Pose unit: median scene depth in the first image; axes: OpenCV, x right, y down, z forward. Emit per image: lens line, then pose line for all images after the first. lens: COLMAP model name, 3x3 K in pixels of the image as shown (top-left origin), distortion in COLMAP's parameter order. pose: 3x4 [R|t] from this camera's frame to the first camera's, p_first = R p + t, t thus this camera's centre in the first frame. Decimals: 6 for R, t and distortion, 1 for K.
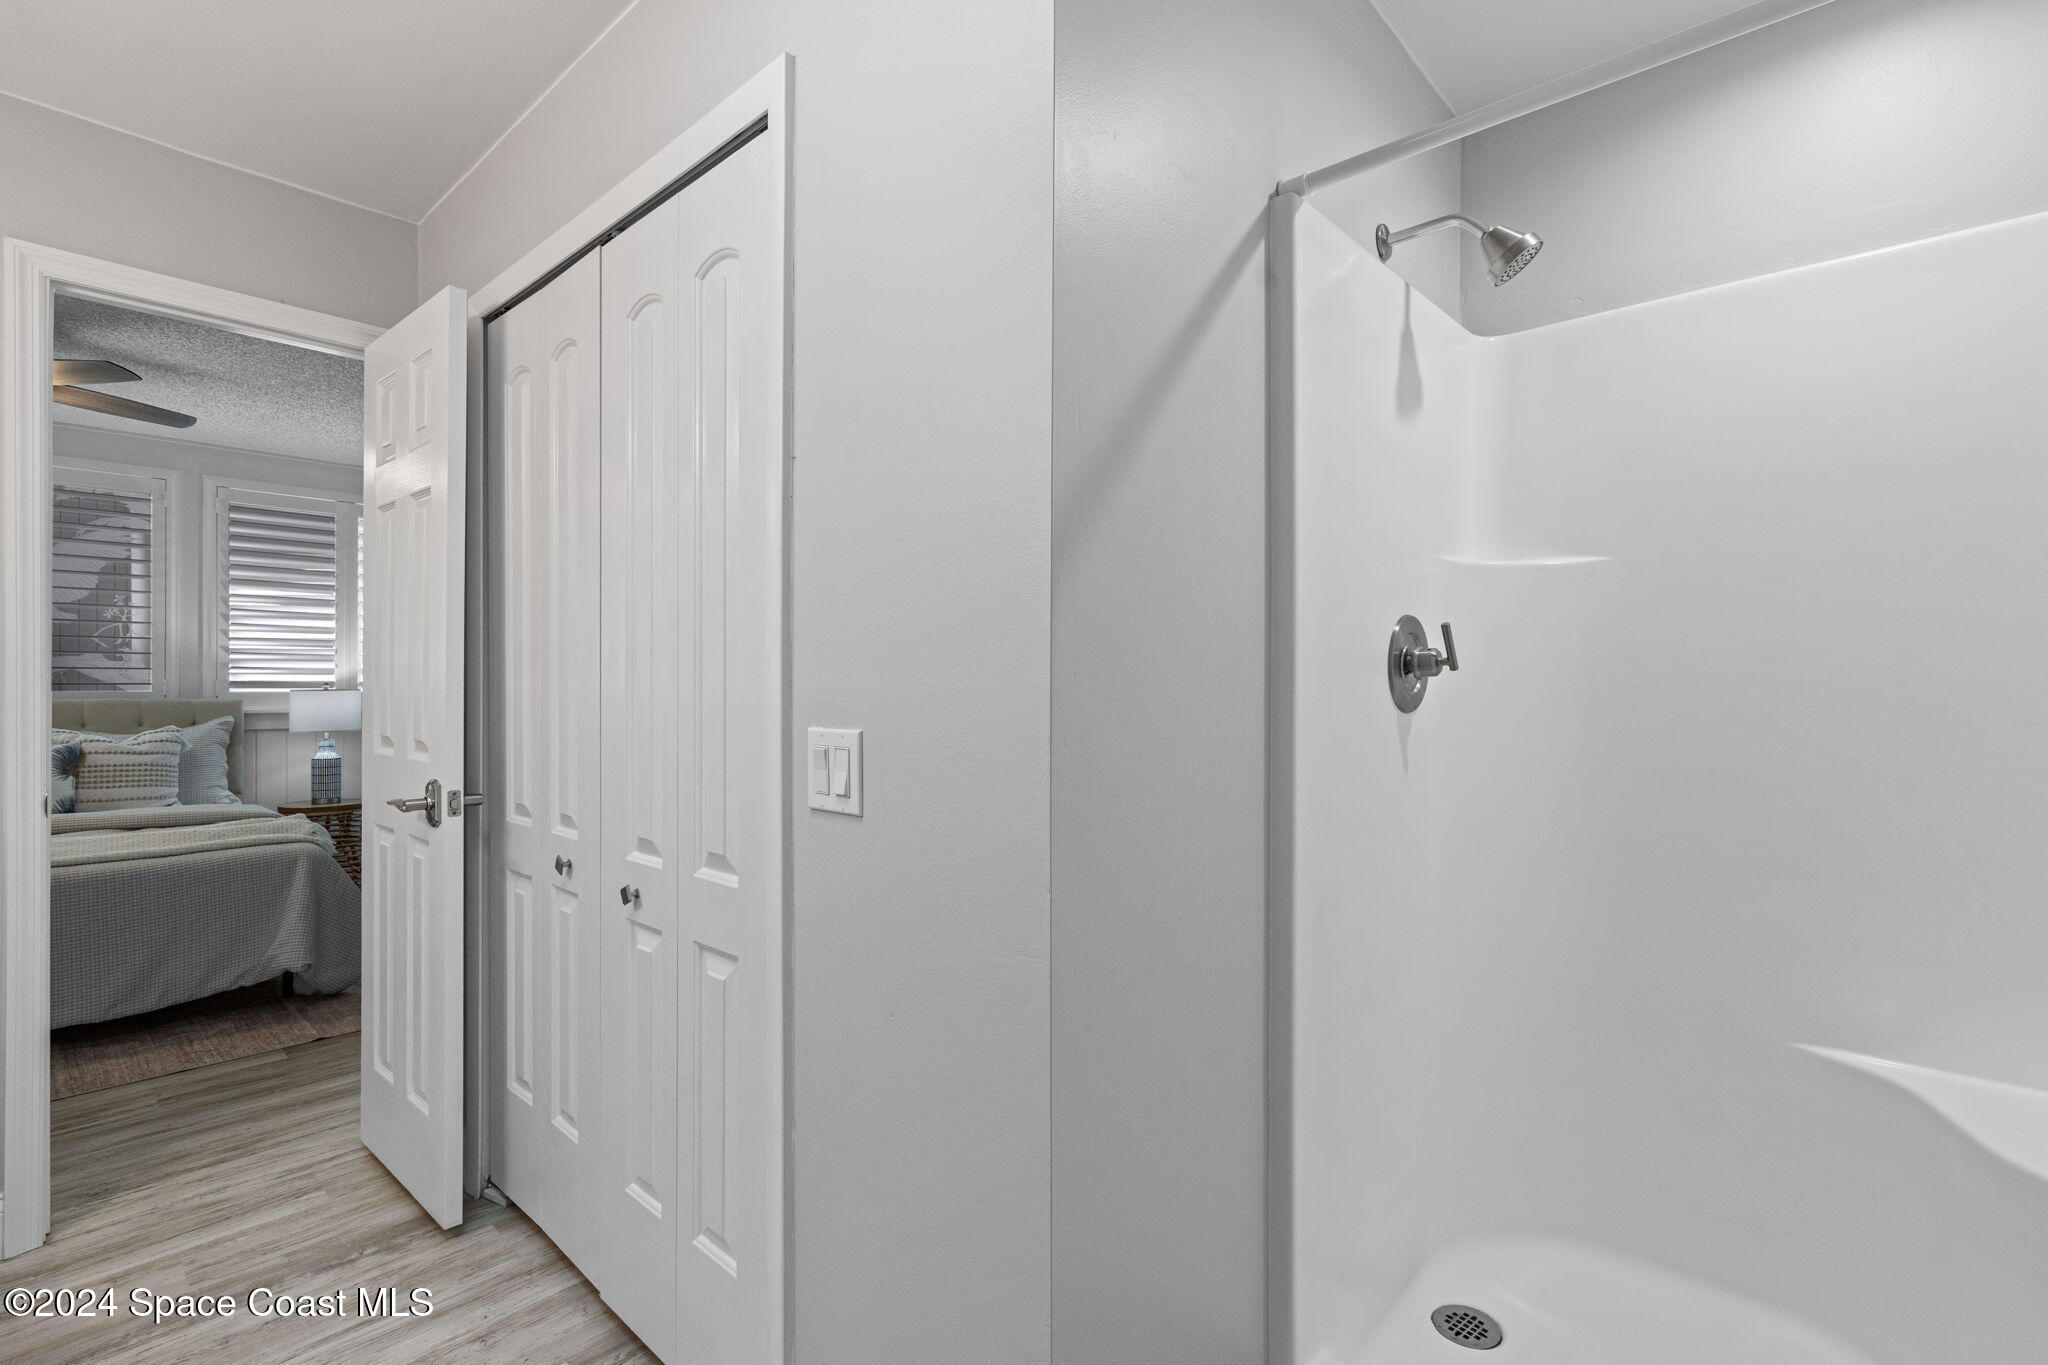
lens RADIAL K [[917.6, 0, 1029.8], [0, 917.6, 672.7], [0, 0, 1]] dist [-0.006078, 0.000236]
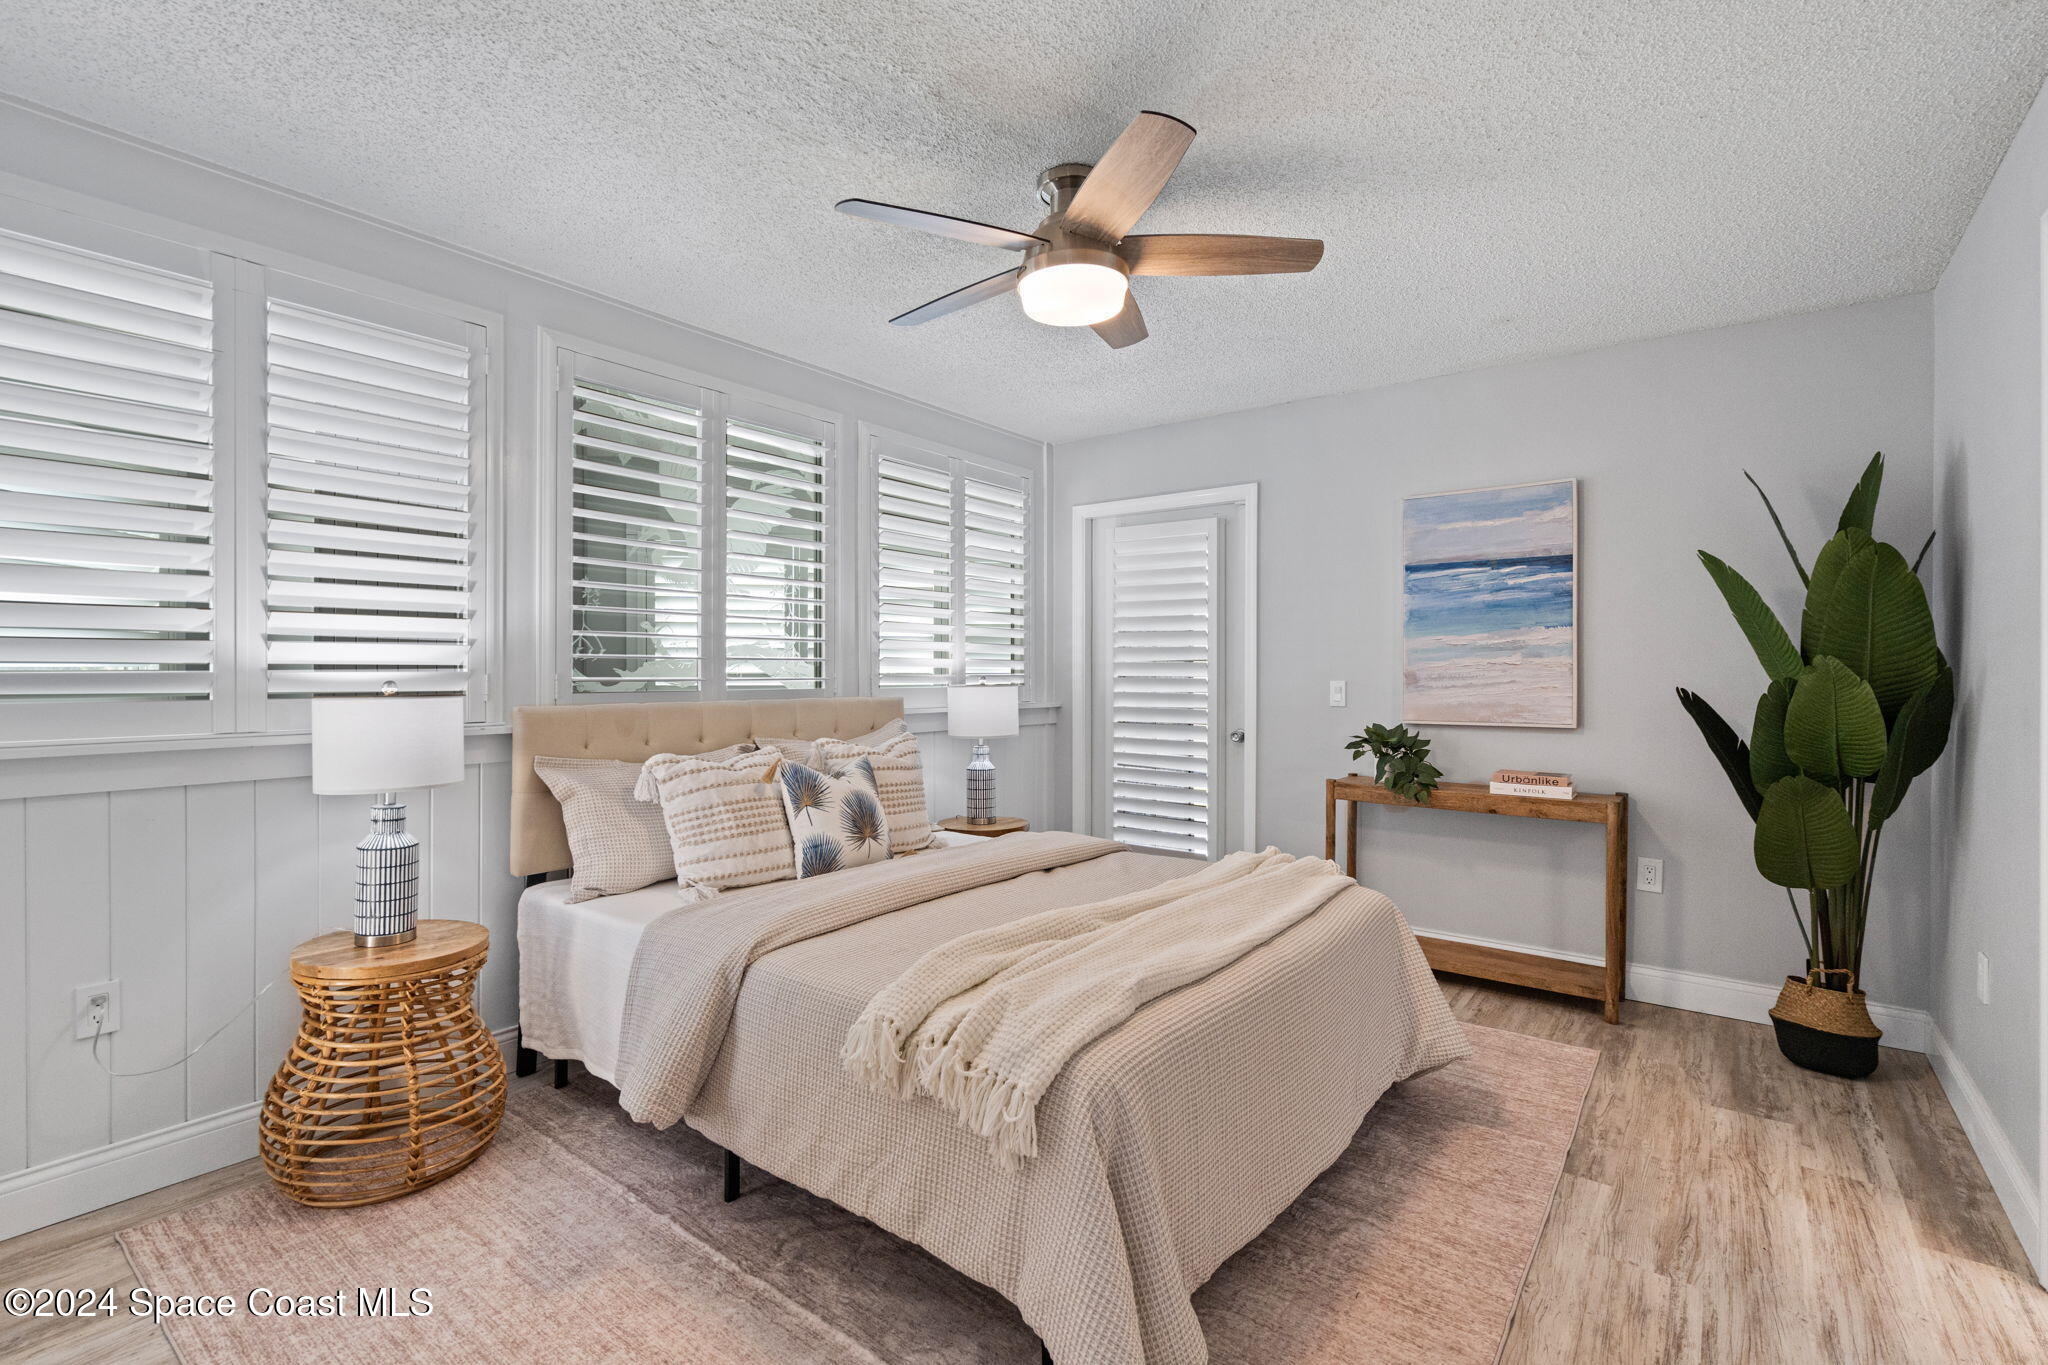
lens RADIAL K [[917.6, 0, 1029.8], [0, 917.6, 672.7], [0, 0, 1]] dist [-0.006078, 0.000236]
pose [[0.997900, -0.001291, 0.064758, -1.708008], [0.000445, 0.999914, 0.013074, -0.008304], [-0.064770, -0.013017, 0.997815, 0.377385]]
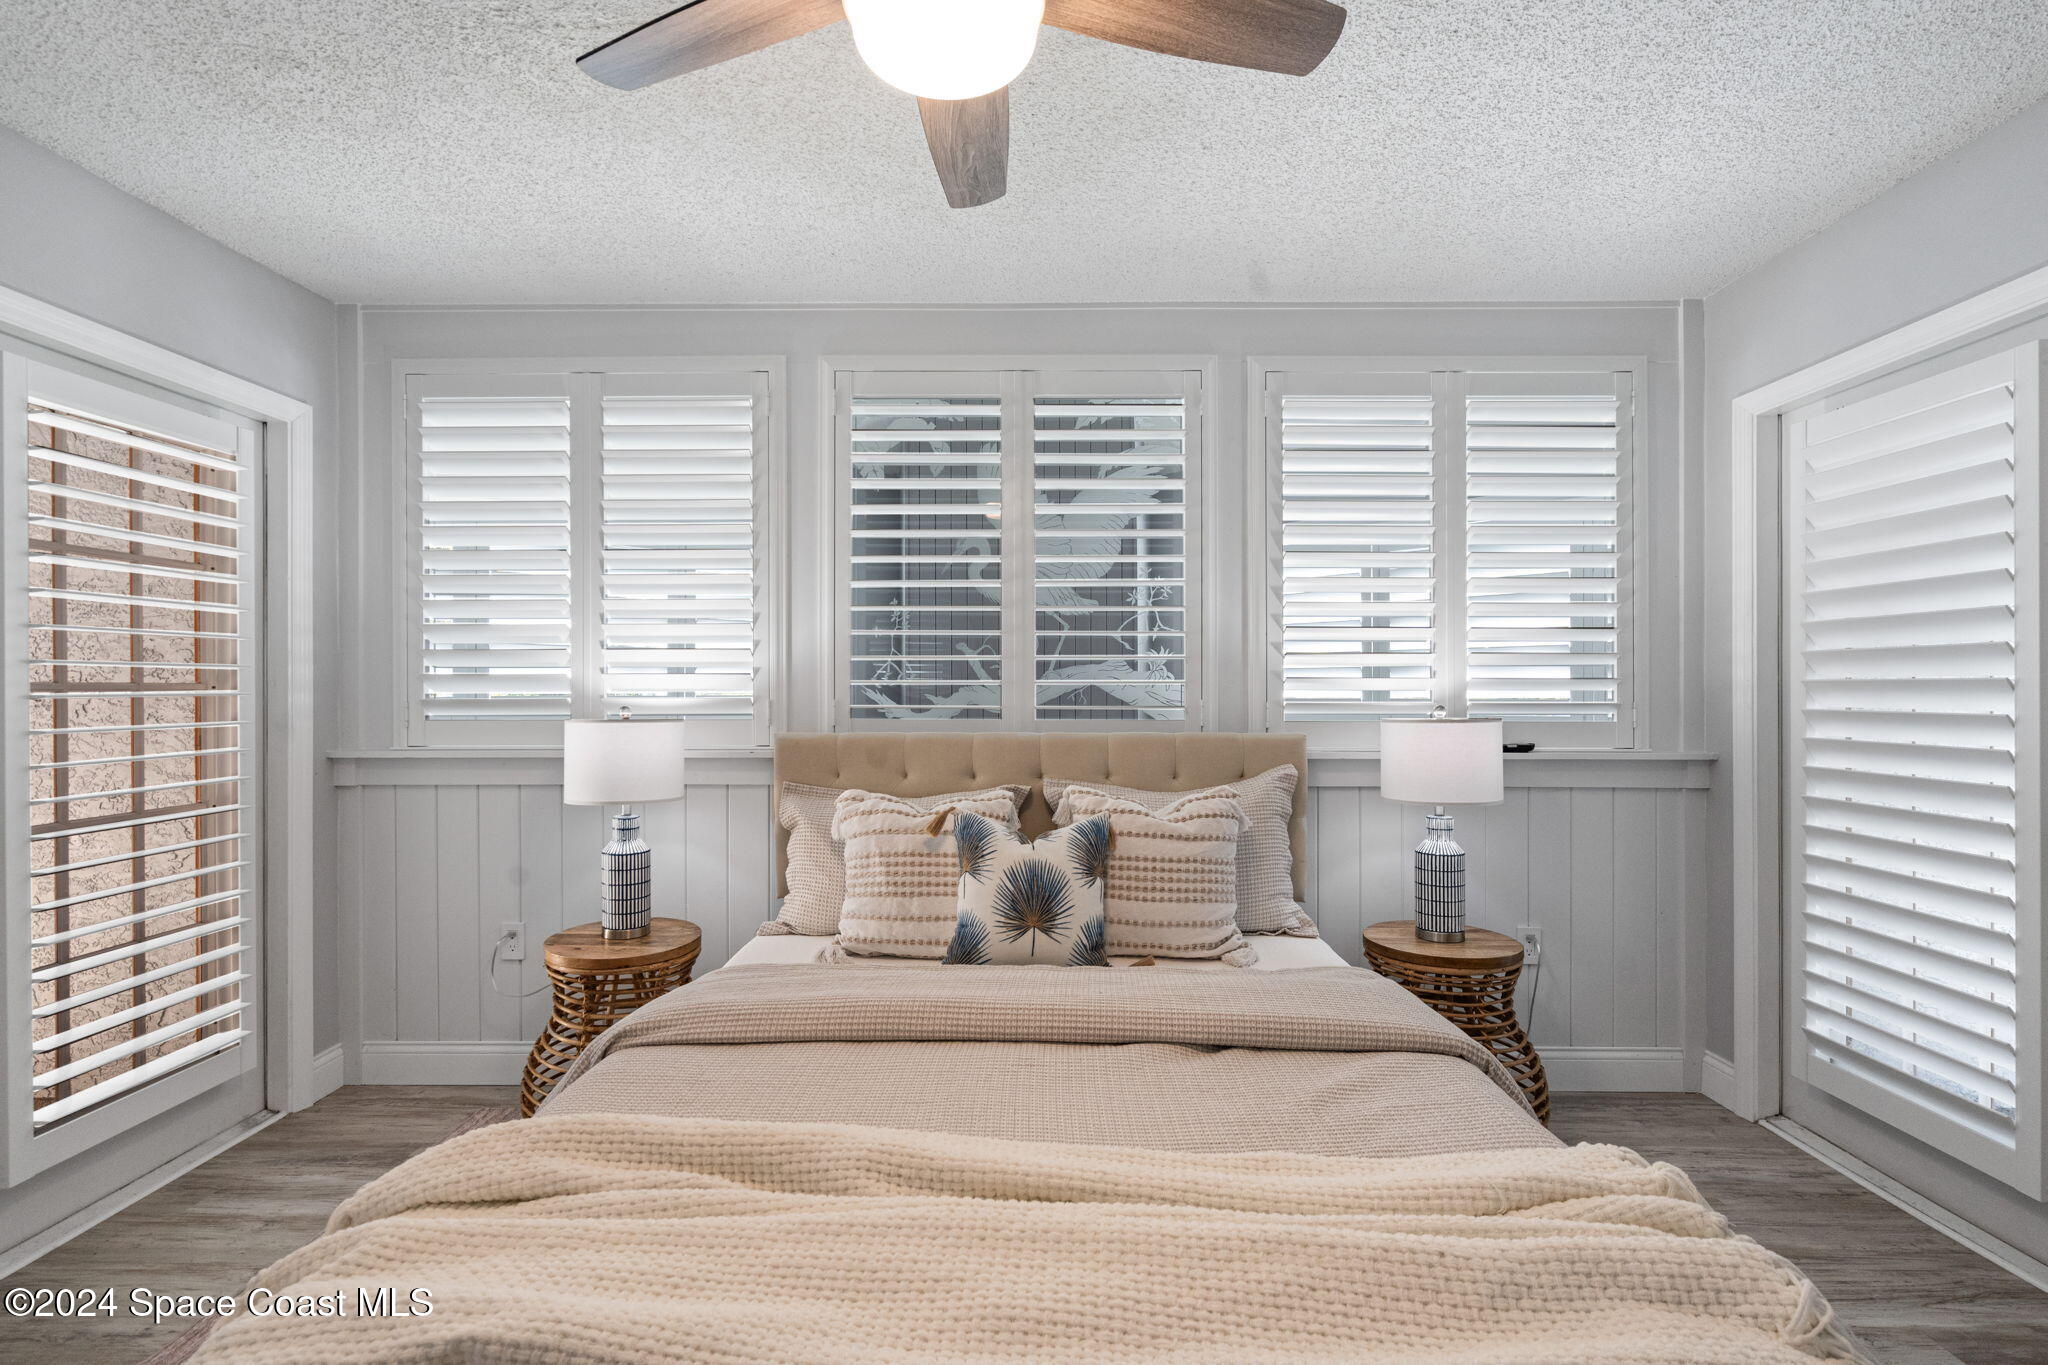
lens RADIAL K [[934.0, 0, 1023.7], [0, 934.0, 688.6], [0, 0, 1]] dist [-0.017872, 0.000082]
pose [[0.645729, -0.006989, -0.763534, -1.137723], [0.010310, 0.999947, -0.000433, -0.002511], [0.763497, -0.007592, 0.645767, 1.054318]]
